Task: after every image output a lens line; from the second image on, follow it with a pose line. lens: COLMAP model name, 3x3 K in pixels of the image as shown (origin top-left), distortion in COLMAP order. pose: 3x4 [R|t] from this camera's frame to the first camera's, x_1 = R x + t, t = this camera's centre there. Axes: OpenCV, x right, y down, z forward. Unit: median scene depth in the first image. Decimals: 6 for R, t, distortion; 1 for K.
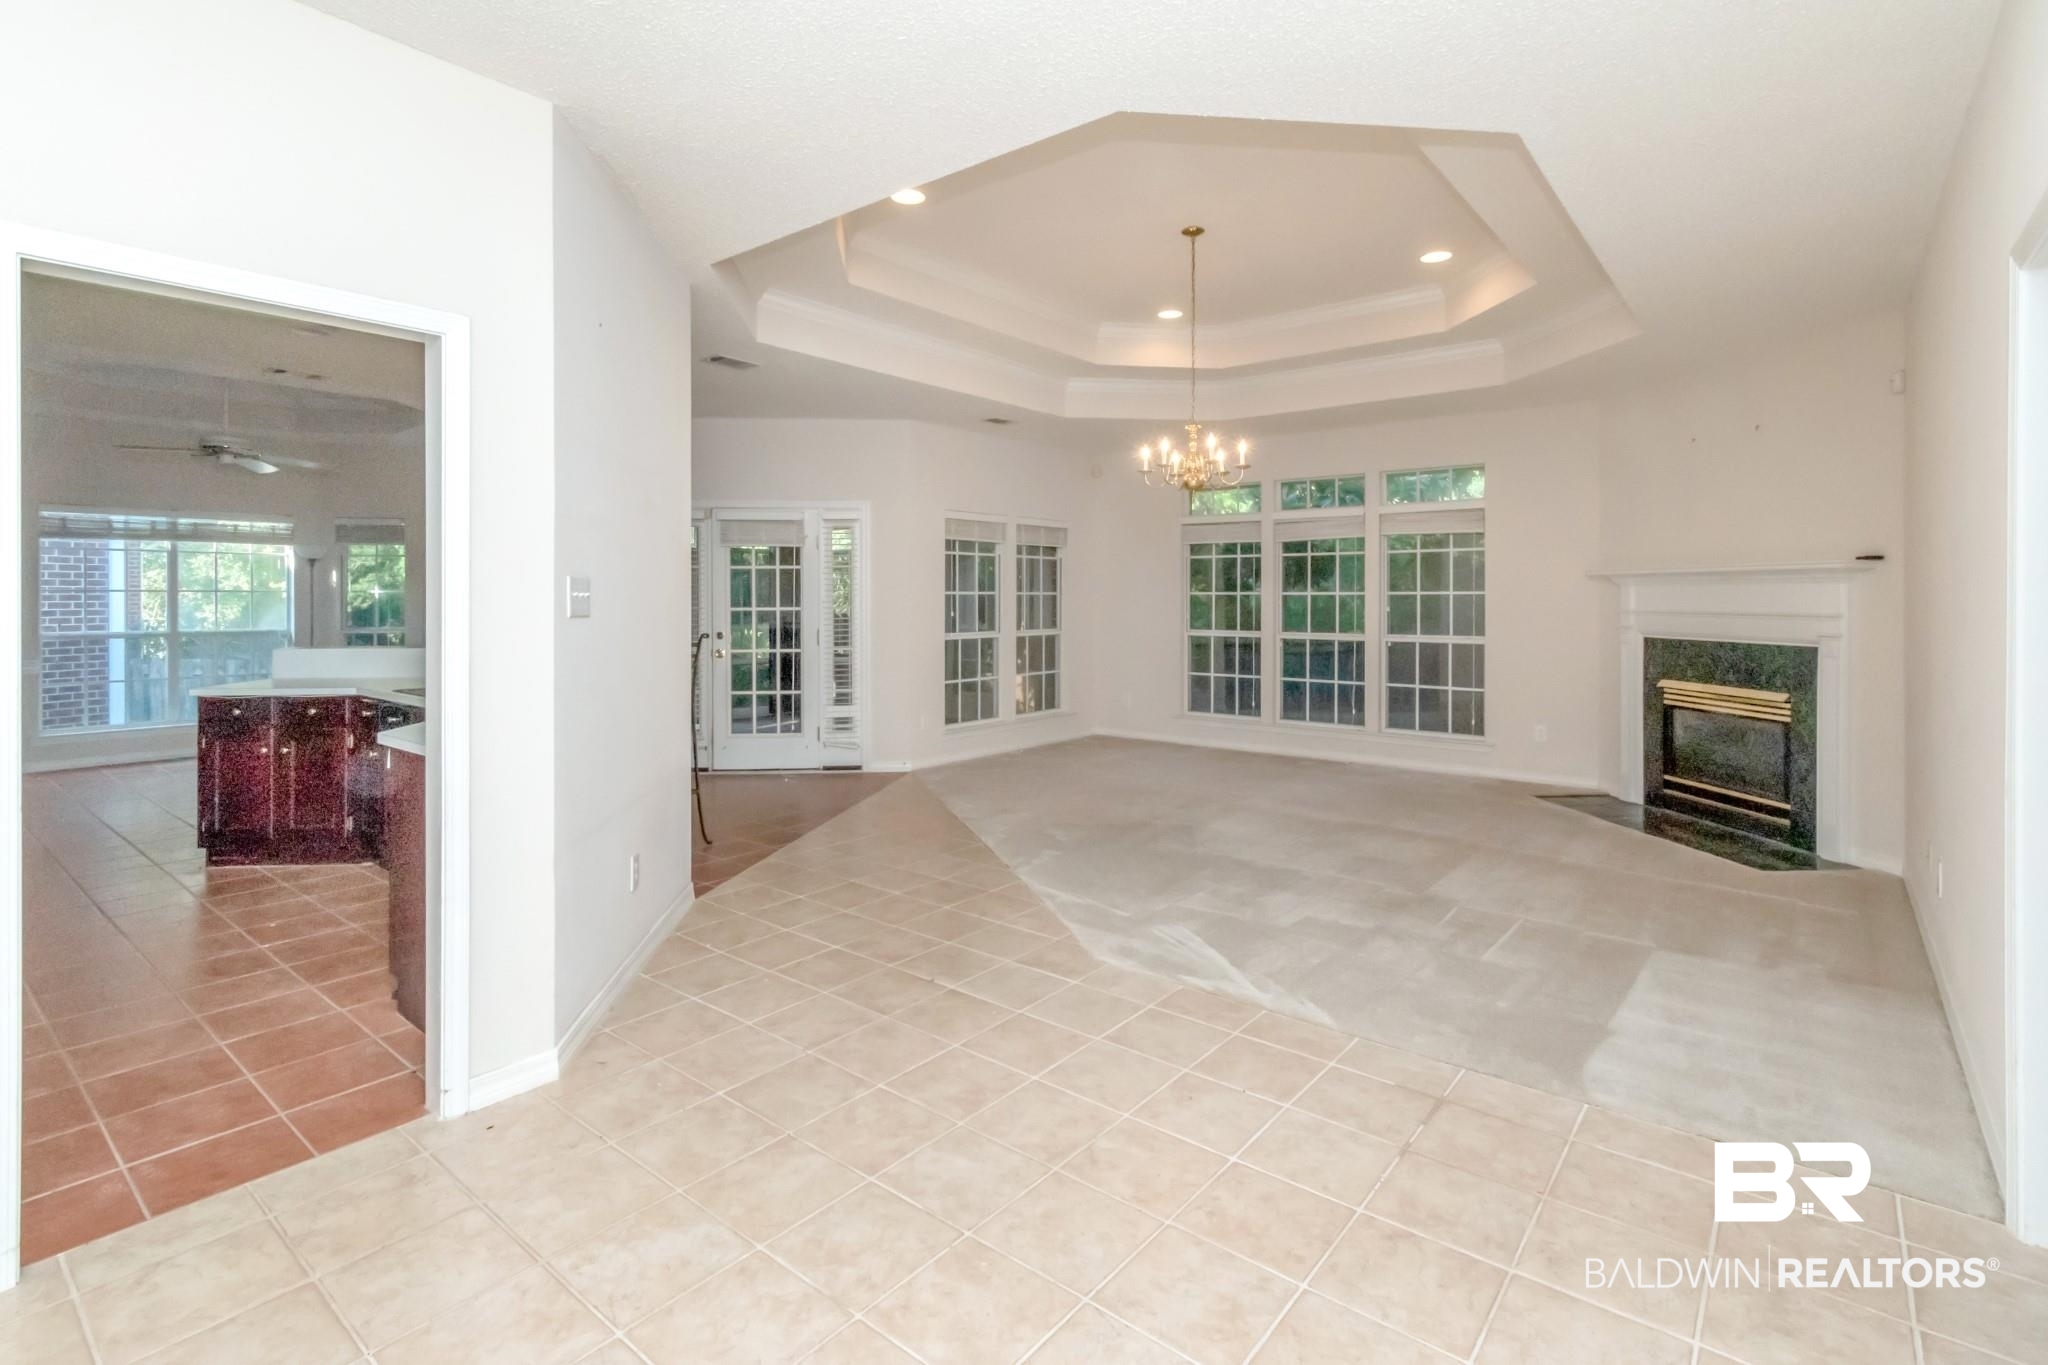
lens RADIAL K [[963.8, 0, 1033.6], [0, 963.8, 591.6], [0, 0, 1]] dist [0.002479, 0.000105]
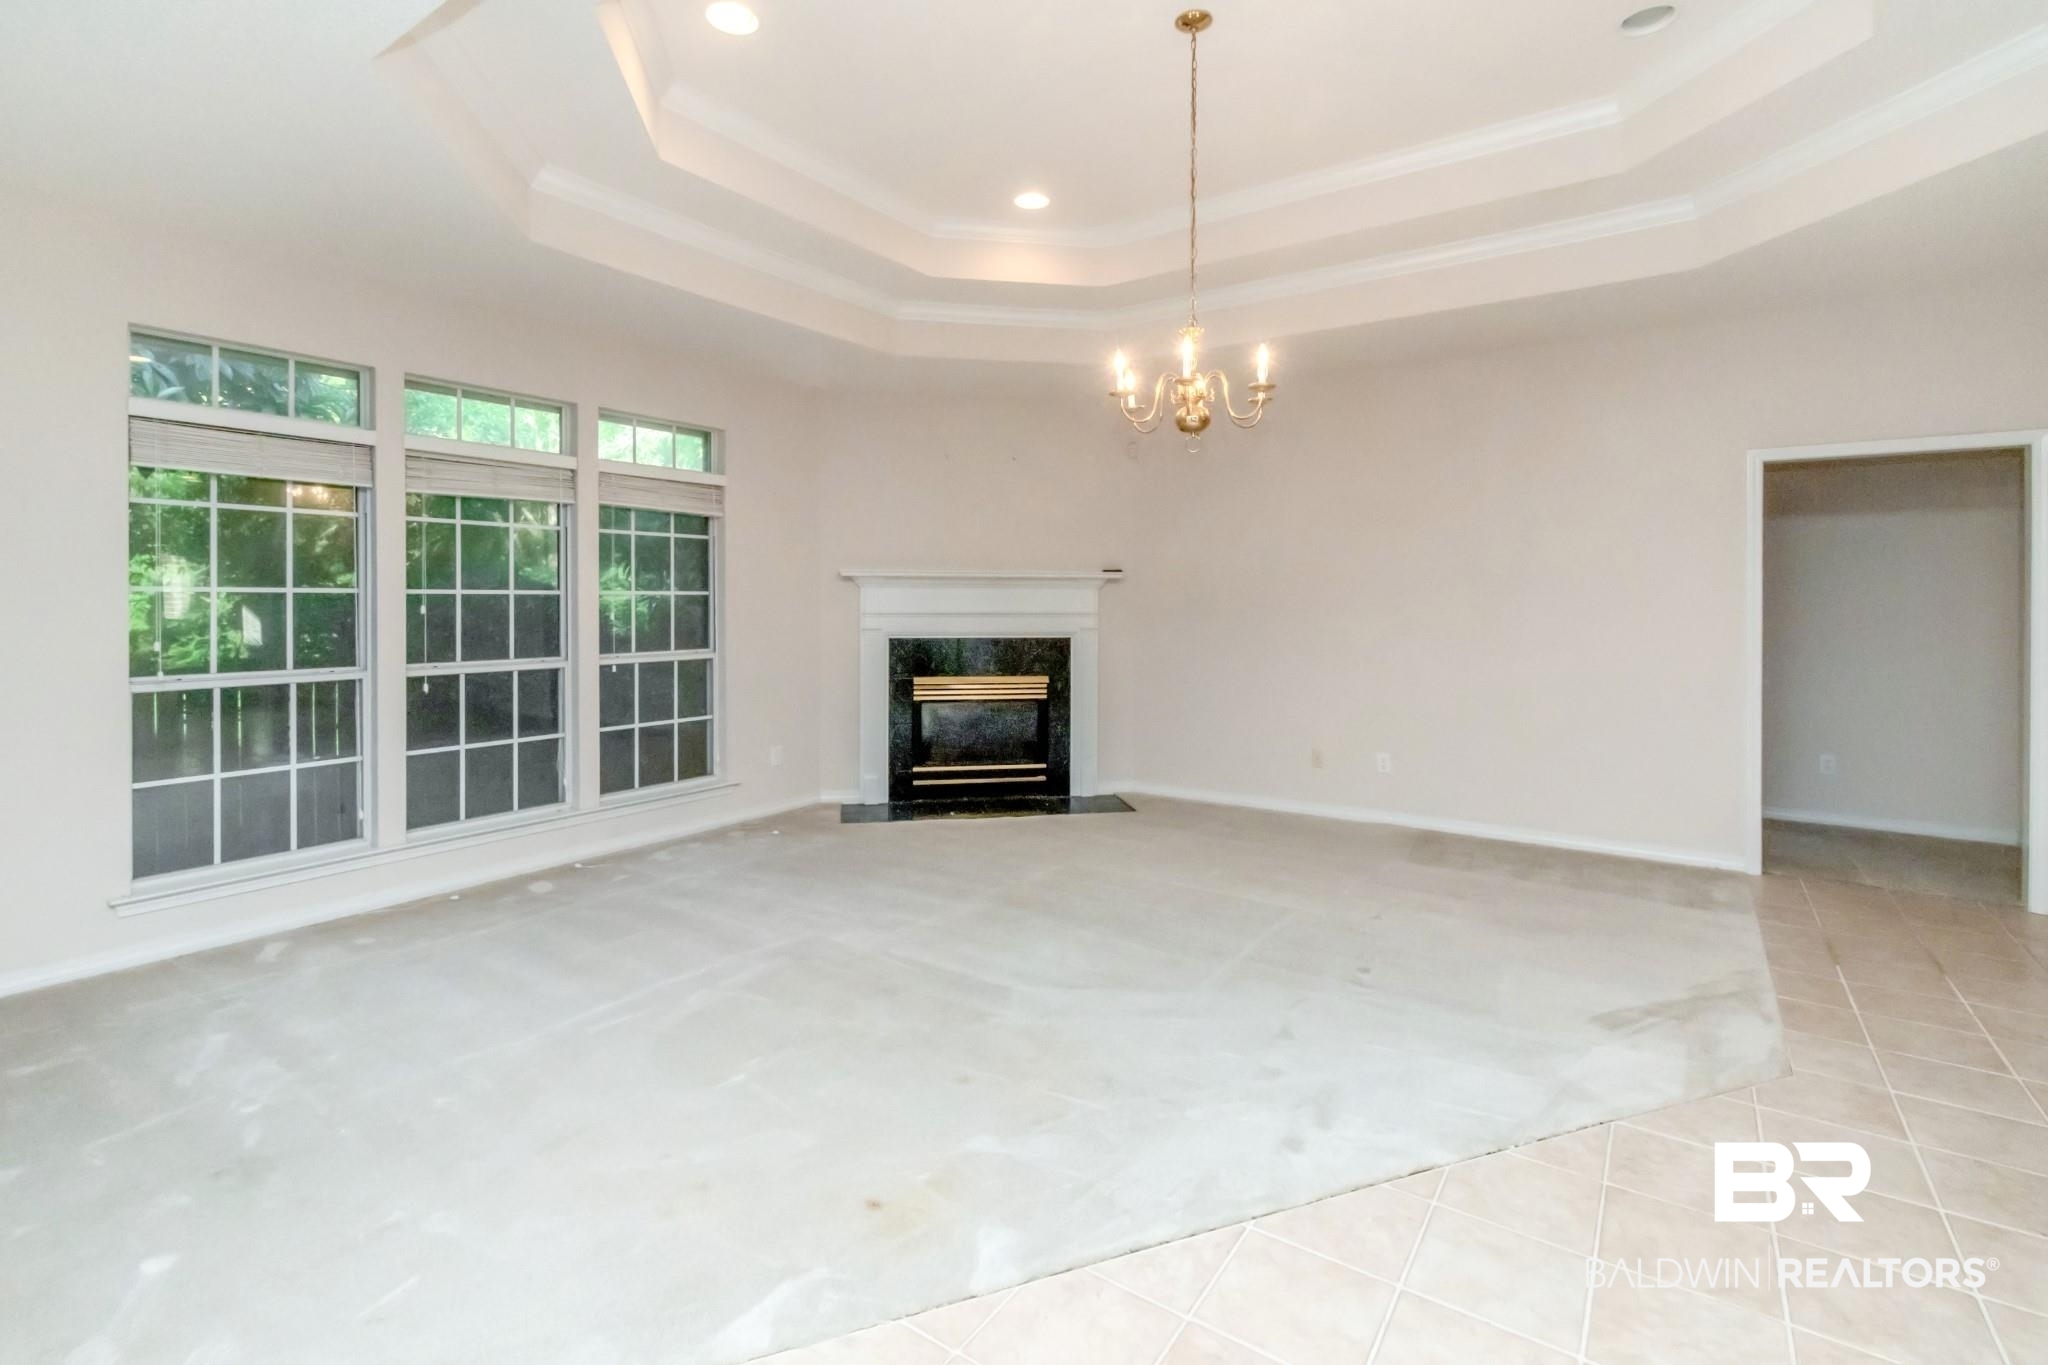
lens RADIAL K [[920.9, 0, 1027.3], [0, 920.9, 602.5], [0, 0, 1]] dist [0.001397, 0.000125]
pose [[-0.058019, -0.003069, 0.998311, -0.296945], [-0.007216, 0.999970, 0.002654, 0.004980], [-0.998289, -0.007050, -0.058040, 0.779722]]
